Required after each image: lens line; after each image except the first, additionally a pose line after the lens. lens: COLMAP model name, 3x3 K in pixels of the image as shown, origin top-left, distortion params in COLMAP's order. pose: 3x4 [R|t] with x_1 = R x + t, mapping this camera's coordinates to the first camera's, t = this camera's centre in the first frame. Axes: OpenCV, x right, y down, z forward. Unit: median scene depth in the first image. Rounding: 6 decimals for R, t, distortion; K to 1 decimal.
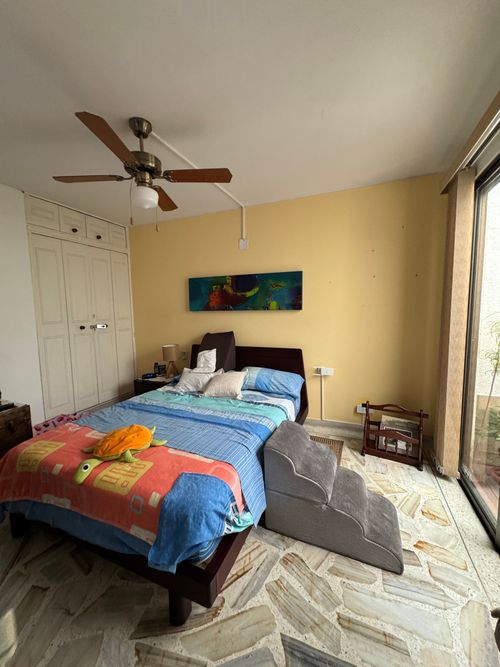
lens RADIAL K [[266.4, 0, 253.6], [0, 266.4, 335.0], [0, 0, 1]] dist [0.002674, 0.001154]
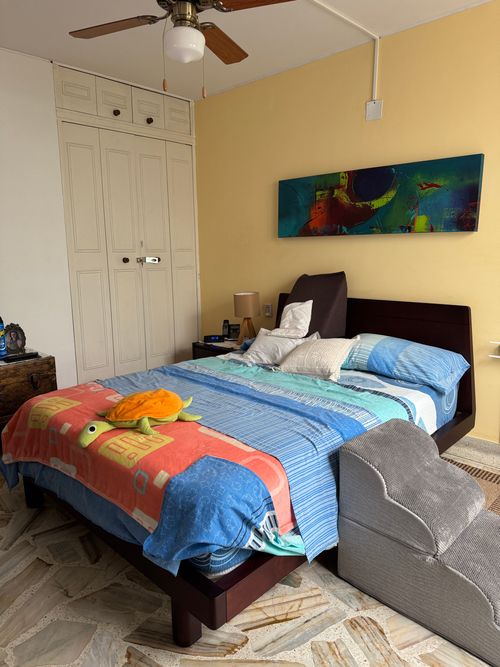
lens RADIAL K [[468.5, 0, 253.0], [0, 468.5, 334.5], [0, 0, 1]] dist [0.070607, -0.075822]
pose [[0.933350, 0.072544, -0.351561, 0.182004], [-0.040575, 0.994411, 0.097472, 0.053490], [0.356667, -0.076710, 0.931077, -0.053906]]
